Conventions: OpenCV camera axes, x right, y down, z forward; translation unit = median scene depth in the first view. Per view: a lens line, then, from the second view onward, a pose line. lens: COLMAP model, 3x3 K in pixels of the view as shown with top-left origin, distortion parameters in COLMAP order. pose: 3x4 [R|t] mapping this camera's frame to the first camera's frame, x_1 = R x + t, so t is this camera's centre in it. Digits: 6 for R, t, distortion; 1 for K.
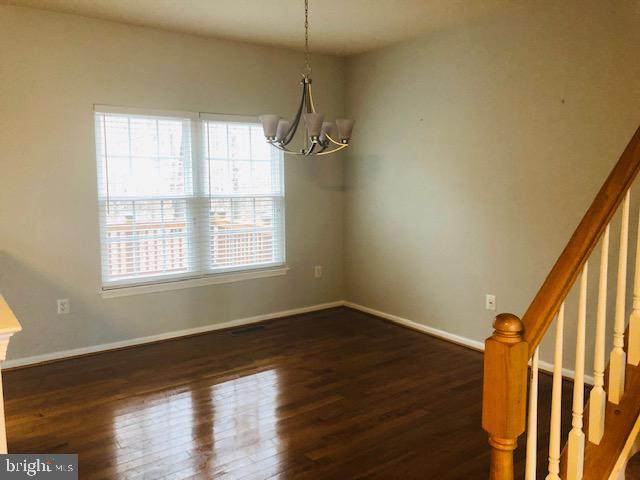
lens RADIAL K [[524.3, 0, 321.1], [0, 524.3, 237.3], [0, 0, 1]] dist [0.054478, -0.071295]
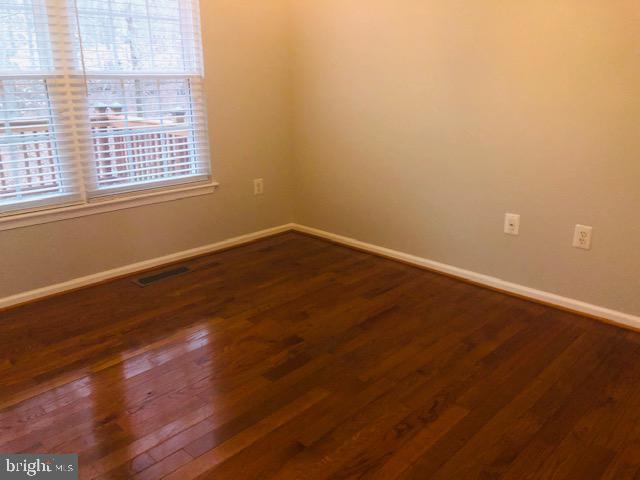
lens RADIAL K [[524.3, 0, 327.1], [0, 524.3, 229.7], [0, 0, 1]] dist [0.054478, -0.071295]
pose [[0.985120, -0.050409, 0.164311, -0.037788], [0.021429, 0.984586, 0.173584, 0.001222], [-0.170529, -0.167480, 0.971015, 0.295226]]
